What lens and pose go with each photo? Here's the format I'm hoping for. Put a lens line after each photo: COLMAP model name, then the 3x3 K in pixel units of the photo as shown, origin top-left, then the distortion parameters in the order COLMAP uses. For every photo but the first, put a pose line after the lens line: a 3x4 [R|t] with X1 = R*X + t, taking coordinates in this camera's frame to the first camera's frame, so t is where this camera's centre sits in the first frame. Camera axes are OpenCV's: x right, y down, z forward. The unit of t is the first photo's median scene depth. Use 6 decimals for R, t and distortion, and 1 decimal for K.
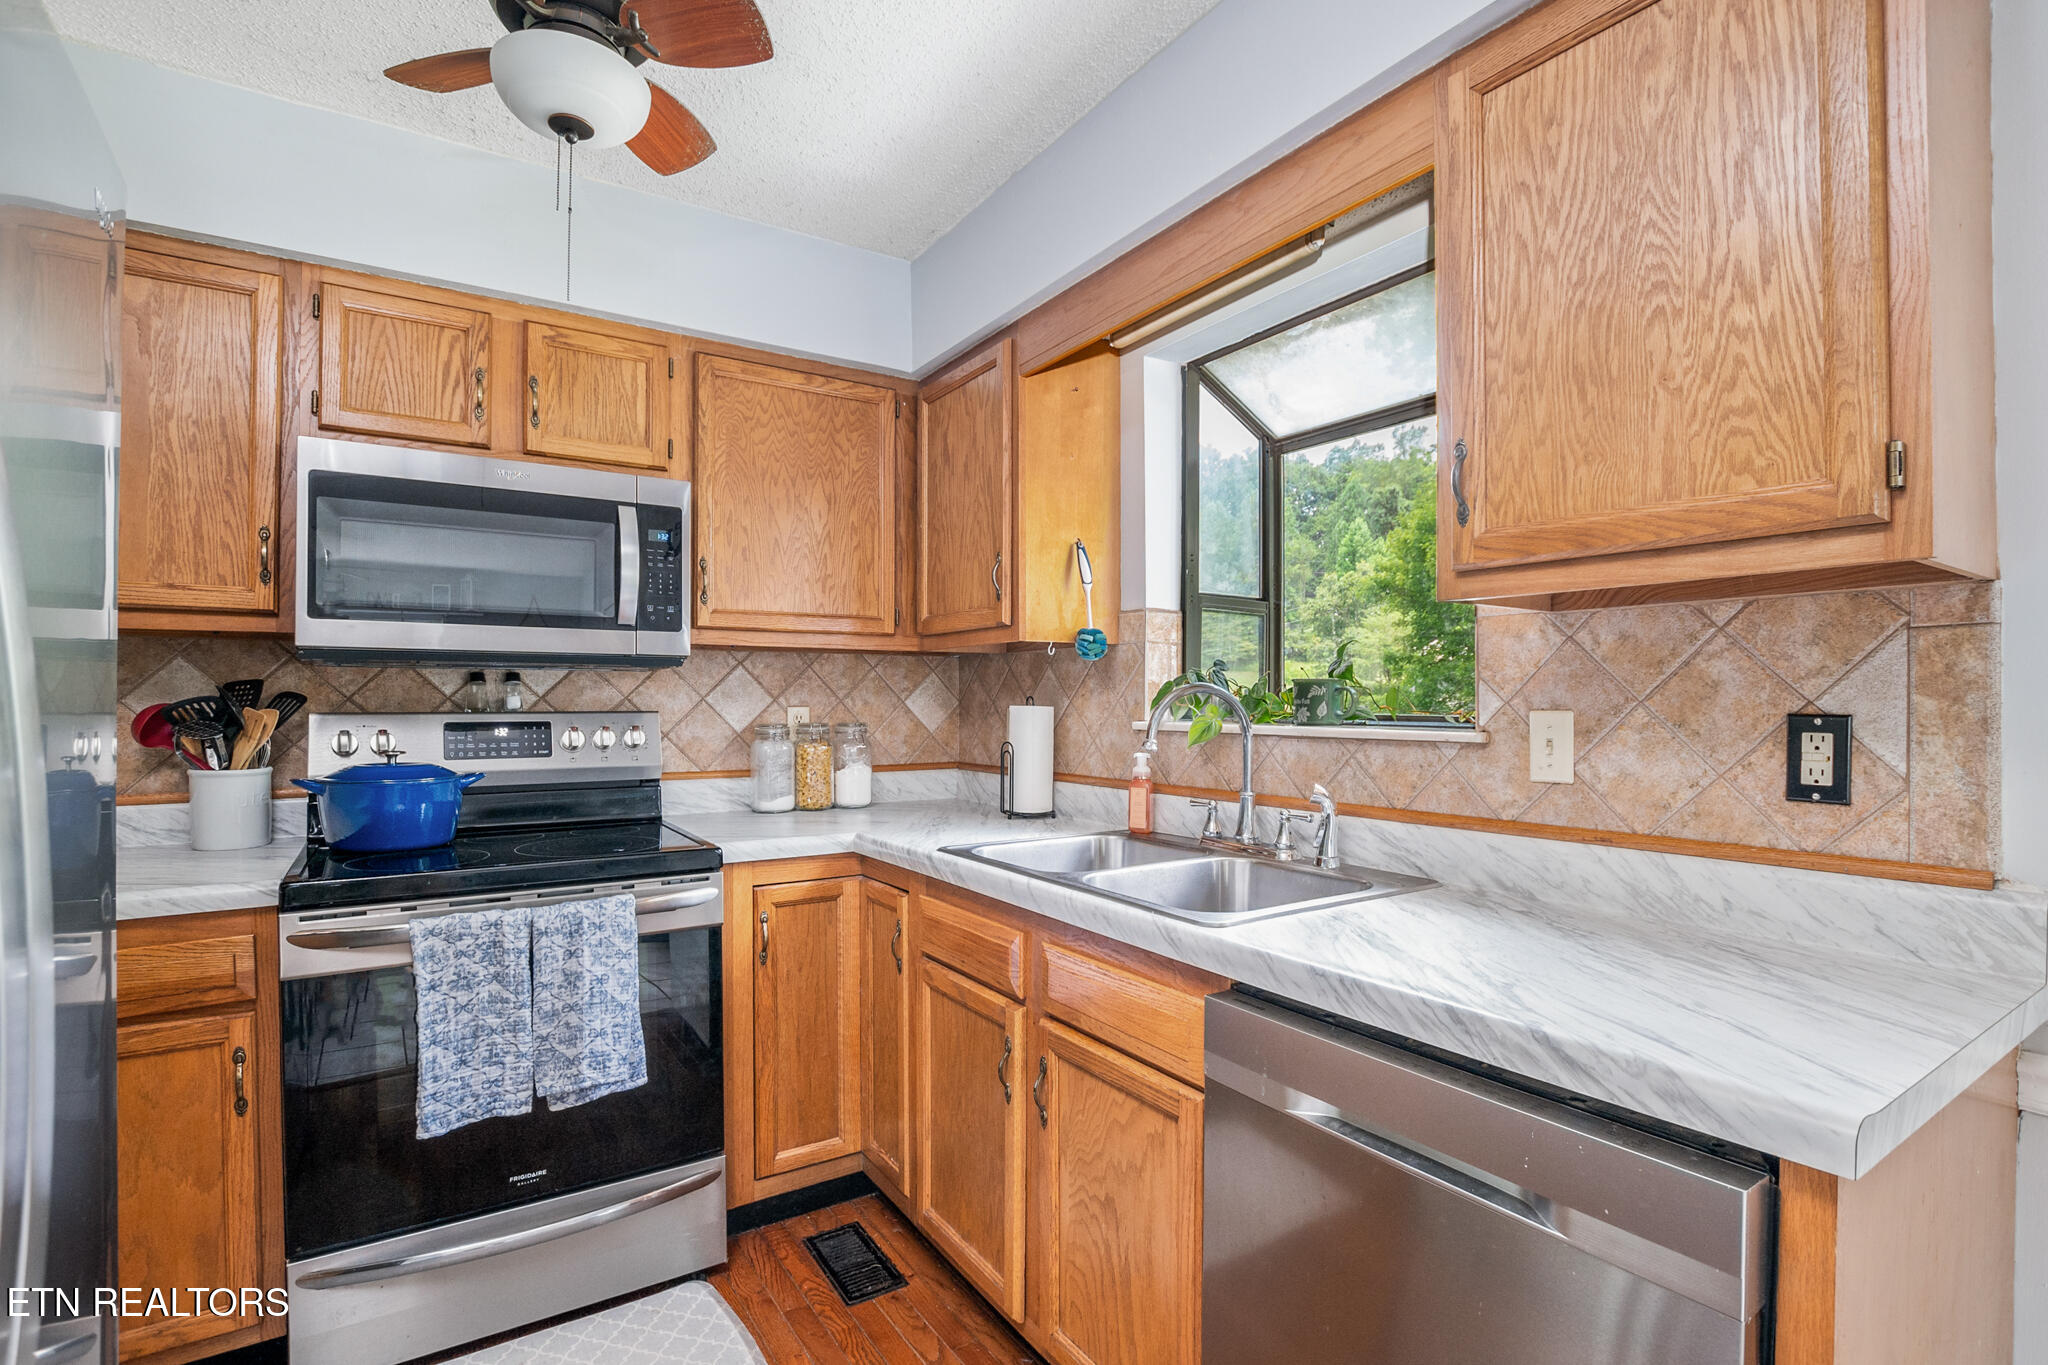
lens RADIAL K [[969.3, 0, 1021.8], [0, 969.3, 695.3], [0, 0, 1]] dist [-0.002051, -0.000760]
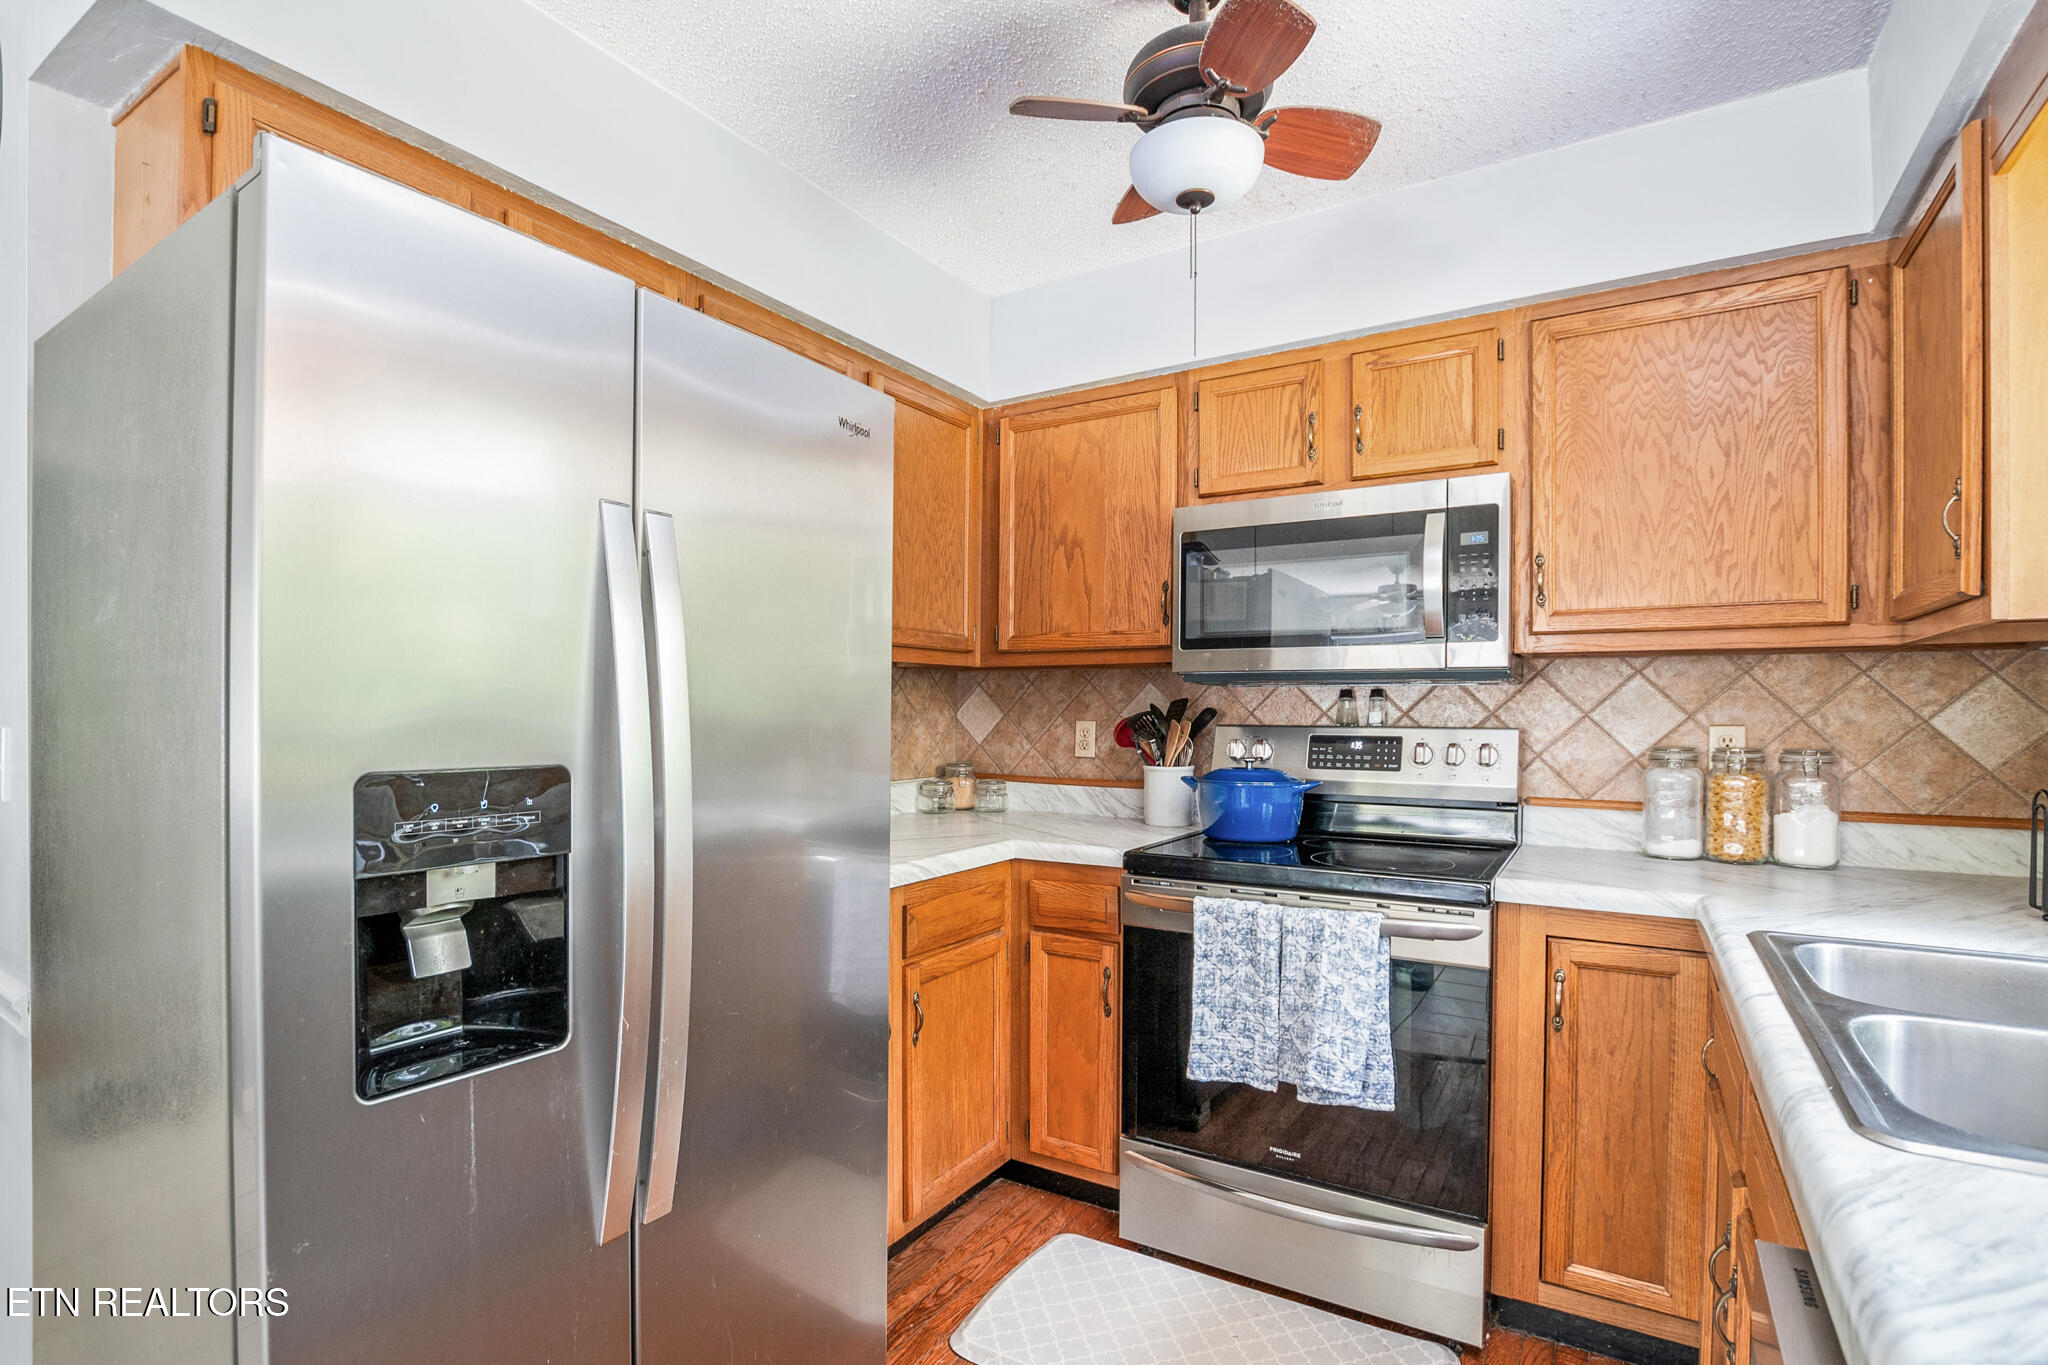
lens RADIAL K [[992.8, 0, 1024.5], [0, 992.8, 715.1], [0, 0, 1]] dist [-0.001682, -0.000284]
pose [[0.437283, 0.004642, -0.899312, 0.312656], [-0.001294, 0.999989, 0.004532, 0.000482], [0.899323, -0.000818, 0.437284, 0.215165]]
